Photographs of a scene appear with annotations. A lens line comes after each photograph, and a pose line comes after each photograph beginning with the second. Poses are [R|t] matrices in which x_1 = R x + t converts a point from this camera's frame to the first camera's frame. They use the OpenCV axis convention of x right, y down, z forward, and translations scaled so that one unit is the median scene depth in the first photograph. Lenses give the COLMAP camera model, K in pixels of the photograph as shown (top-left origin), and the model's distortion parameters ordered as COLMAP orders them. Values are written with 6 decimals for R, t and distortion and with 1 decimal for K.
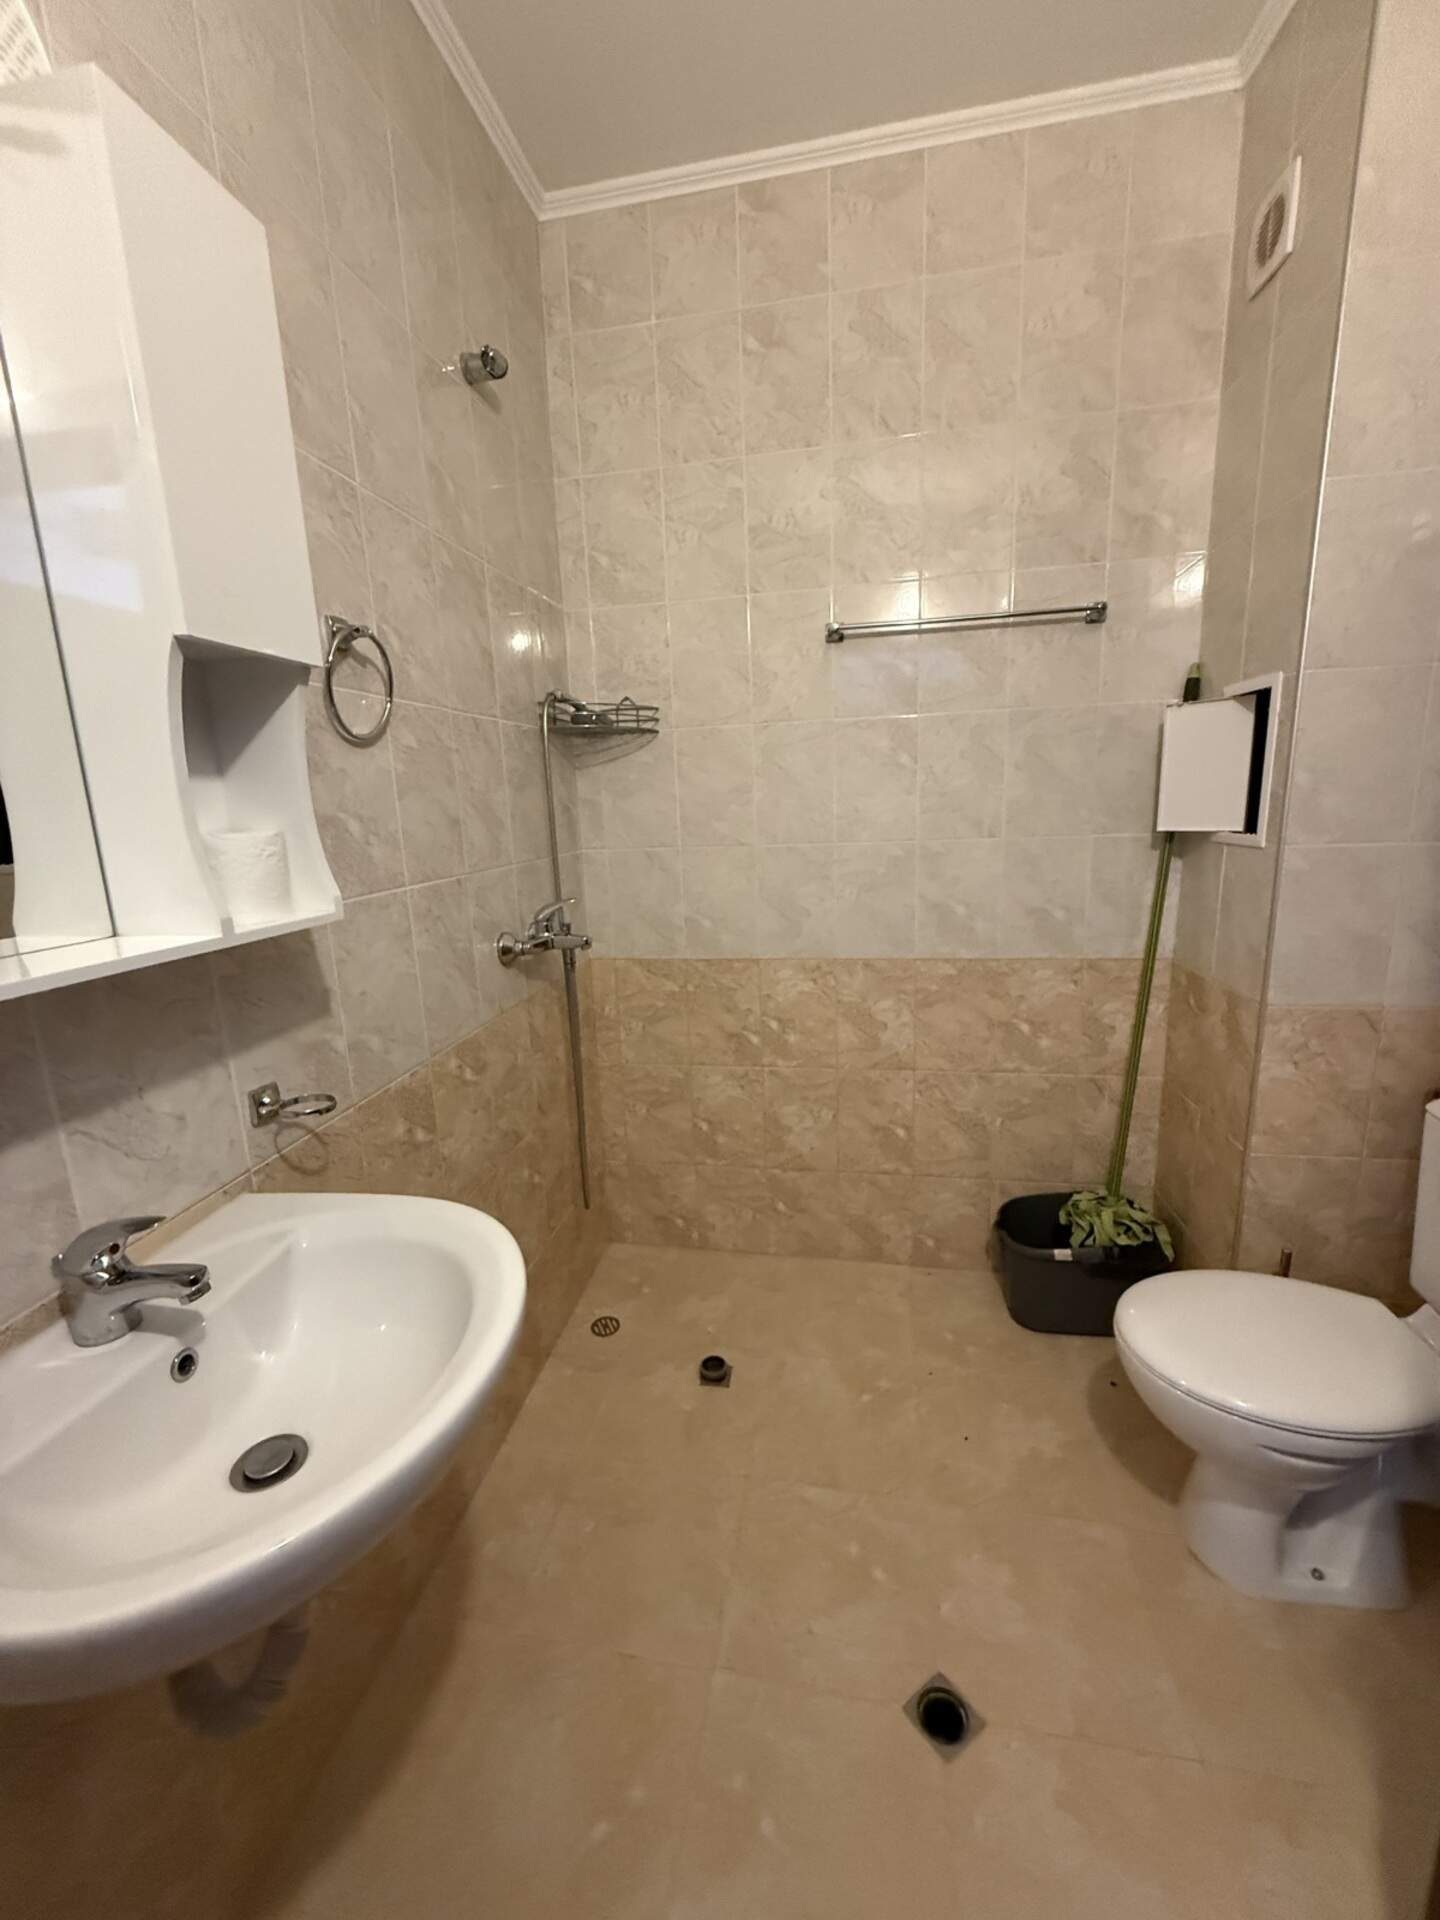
lens RADIAL K [[769.0, 0, 718.7], [0, 769.0, 957.8], [0, 0, 1]] dist [-0.000907, -0.000469]
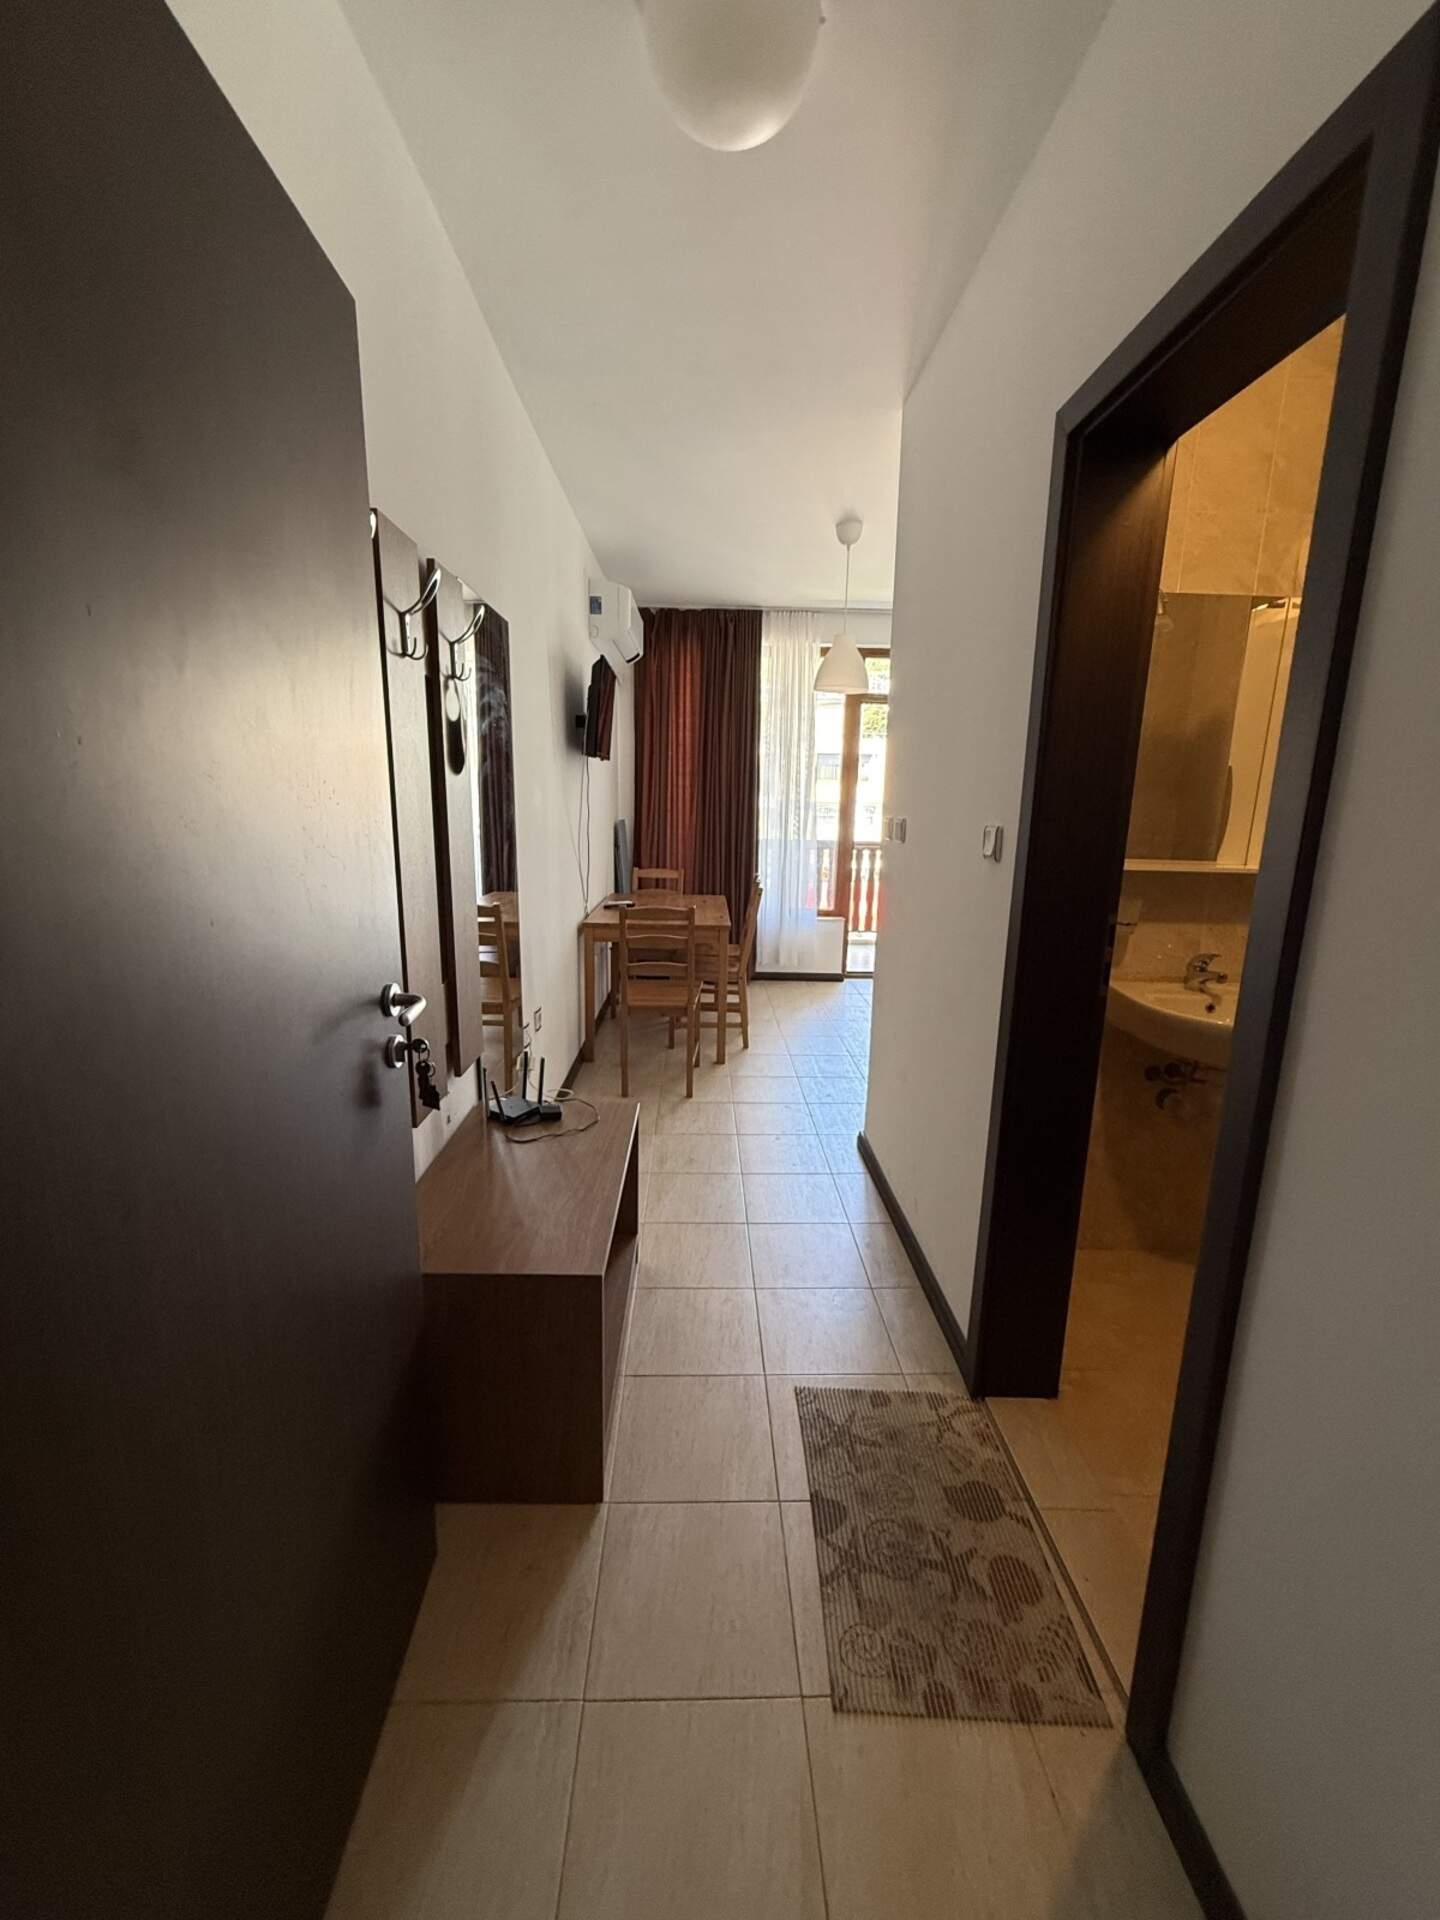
lens RADIAL K [[769.0, 0, 719.0], [0, 769.0, 960.2], [0, 0, 1]] dist [-0.000907, -0.000469]
pose [[0.186415, 0.232472, -0.954571, 1.677988], [-0.221899, 0.956459, 0.189598, 0.212622], [0.957084, 0.176474, 0.229884, -1.468300]]
